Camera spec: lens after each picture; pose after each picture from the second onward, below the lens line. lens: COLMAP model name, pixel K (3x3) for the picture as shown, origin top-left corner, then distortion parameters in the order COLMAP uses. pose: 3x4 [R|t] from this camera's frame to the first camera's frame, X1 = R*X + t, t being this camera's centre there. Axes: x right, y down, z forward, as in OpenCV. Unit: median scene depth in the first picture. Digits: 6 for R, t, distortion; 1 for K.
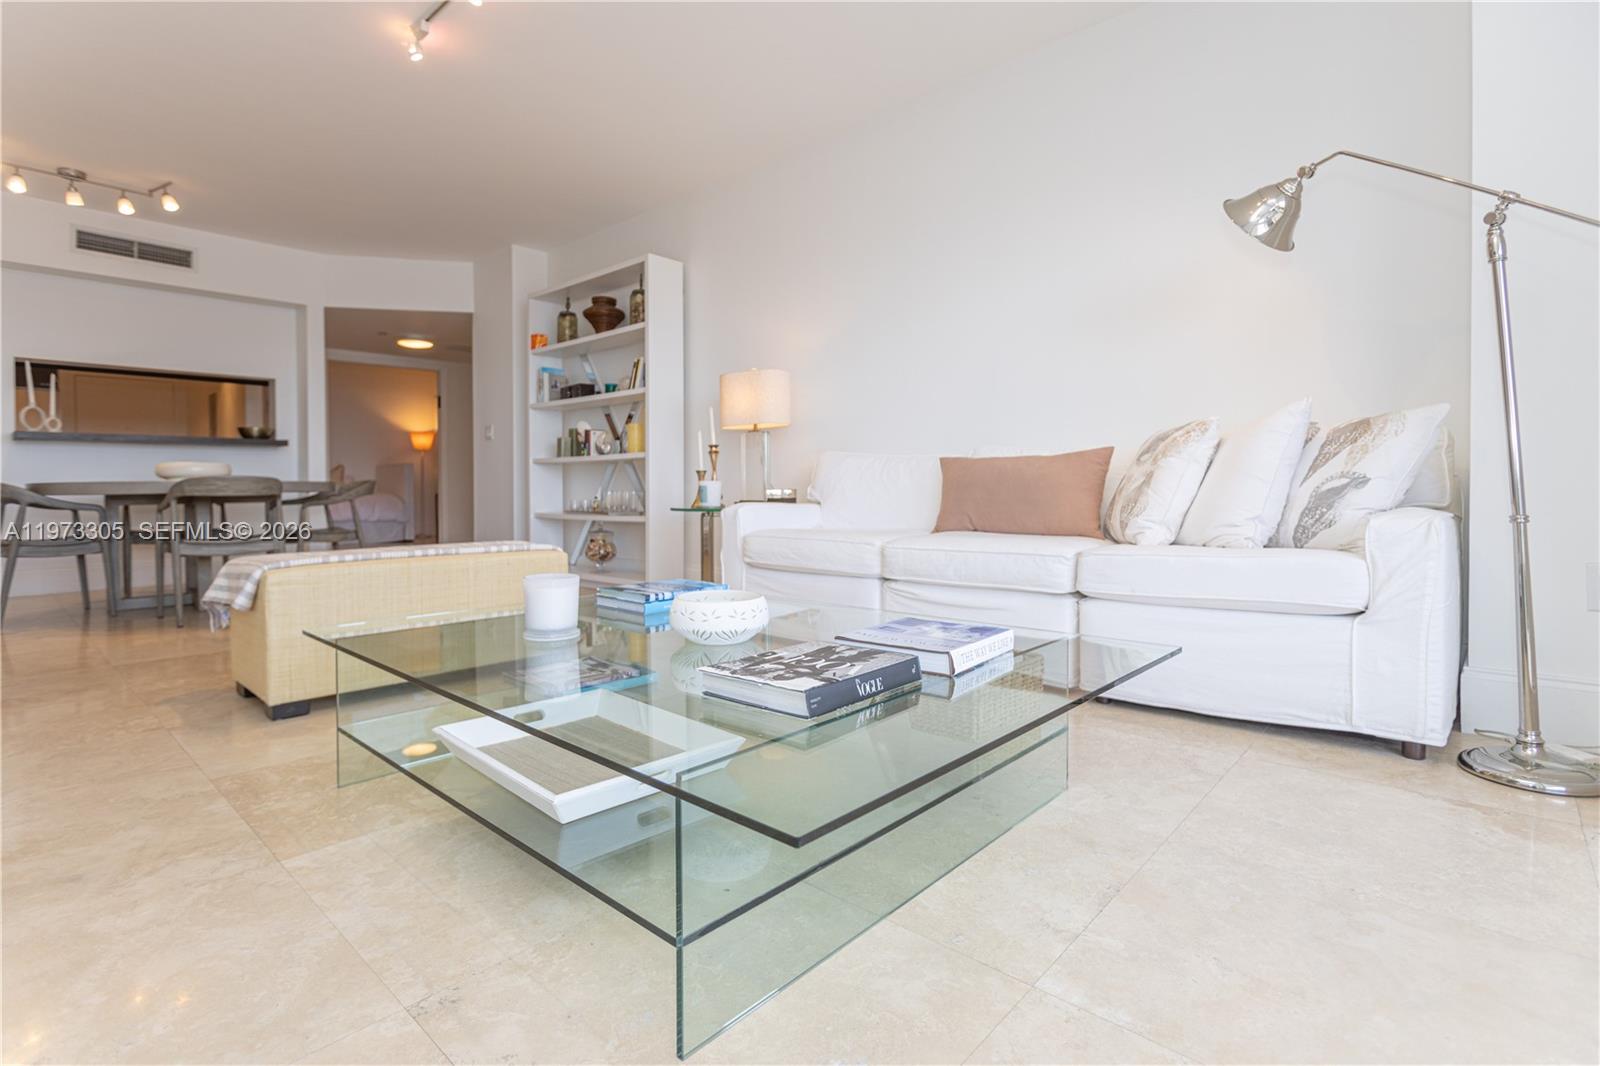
lens RADIAL K [[739.5, 0, 762.6], [0, 739.5, 482.9], [0, 0, 1]] dist [-0.001056, 0.000035]
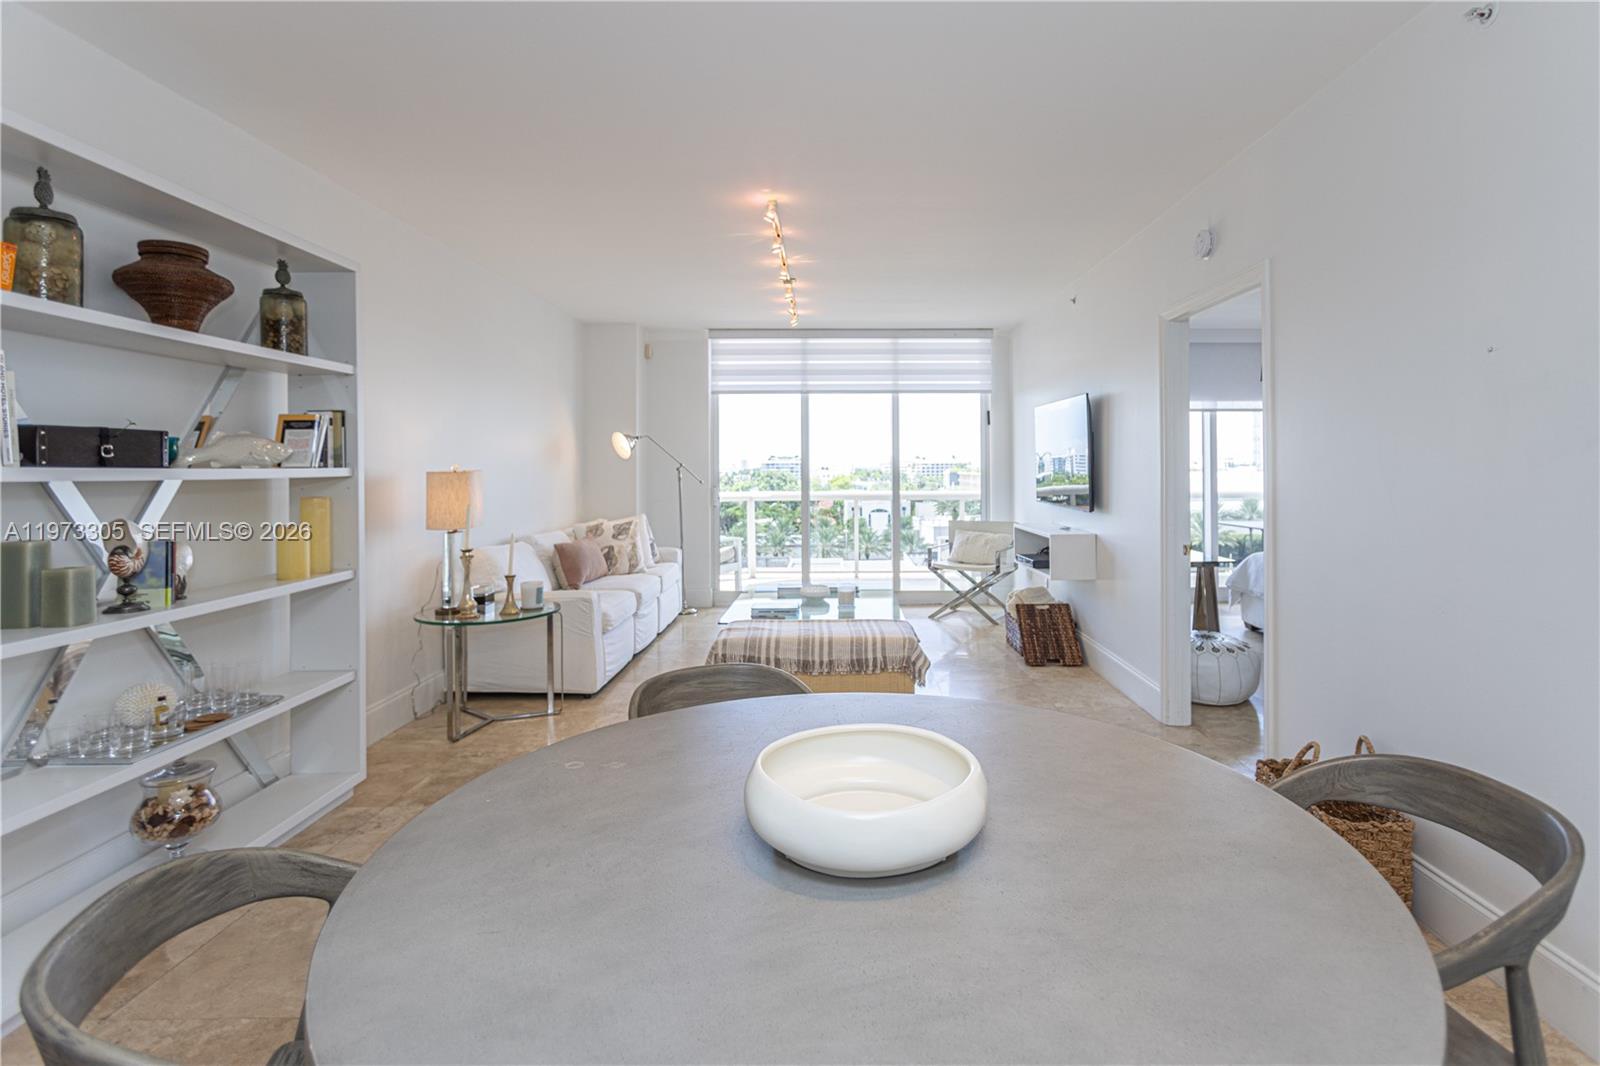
lens RADIAL K [[794.2, 0, 844.2], [0, 794.2, 465.0], [0, 0, 1]] dist [-0.017125, 0.000532]
pose [[-0.706326, 0.013084, 0.707766, -0.797192], [0.011465, 0.999909, -0.007043, -0.103766], [-0.707794, 0.003140, -0.706412, 0.997278]]
